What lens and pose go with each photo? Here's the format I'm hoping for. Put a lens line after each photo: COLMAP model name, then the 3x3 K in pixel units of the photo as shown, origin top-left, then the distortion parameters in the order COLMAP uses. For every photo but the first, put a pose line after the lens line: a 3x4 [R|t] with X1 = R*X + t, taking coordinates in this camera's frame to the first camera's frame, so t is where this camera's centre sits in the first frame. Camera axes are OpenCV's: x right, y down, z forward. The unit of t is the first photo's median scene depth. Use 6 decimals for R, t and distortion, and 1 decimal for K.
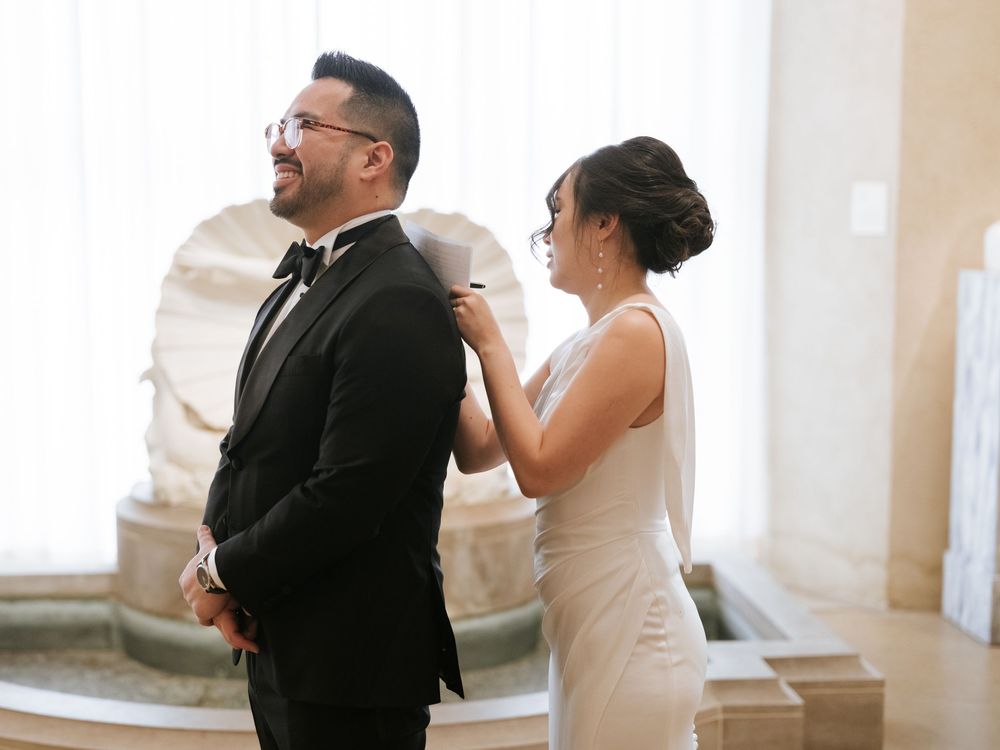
lens RADIAL K [[1583.1, 0, 410.5], [0, 1583.1, 372.6], [0, 0, 1]] dist [0.014276, -0.057773]
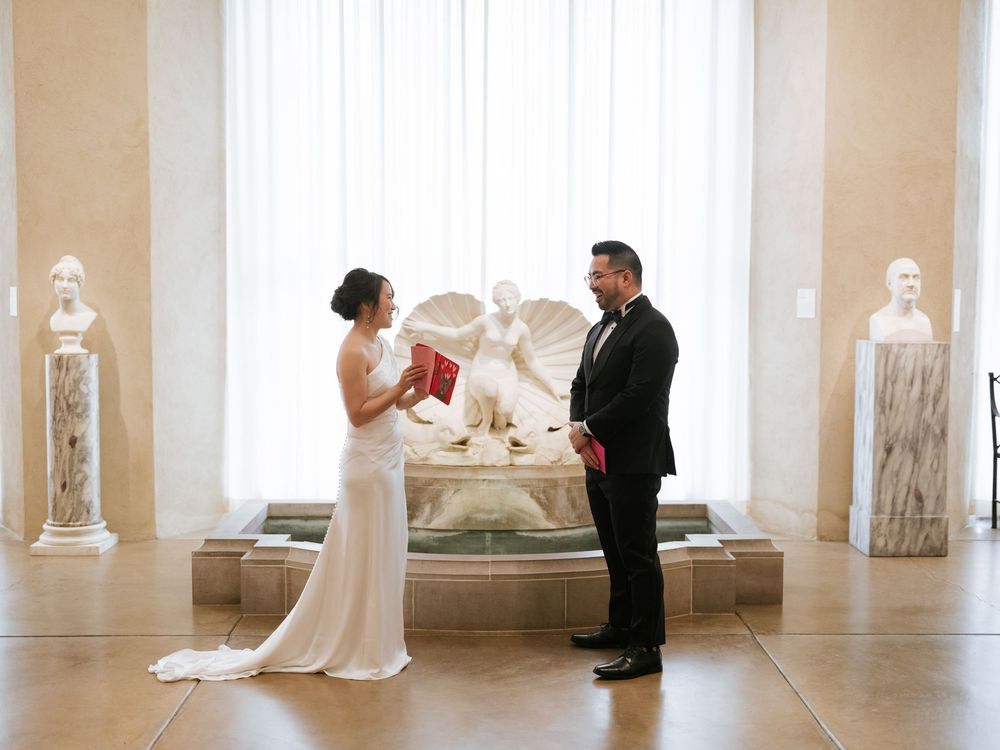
lens RADIAL K [[1306.8, 0, 540.0], [0, 1306.8, 397.4], [0, 0, 1]] dist [0.009133, 0.006545]
pose [[0.999904, 0.012909, -0.005042, 0.013605], [-0.013060, 0.999424, -0.031320, 0.052687], [0.004635, 0.031383, 0.999497, -0.463724]]
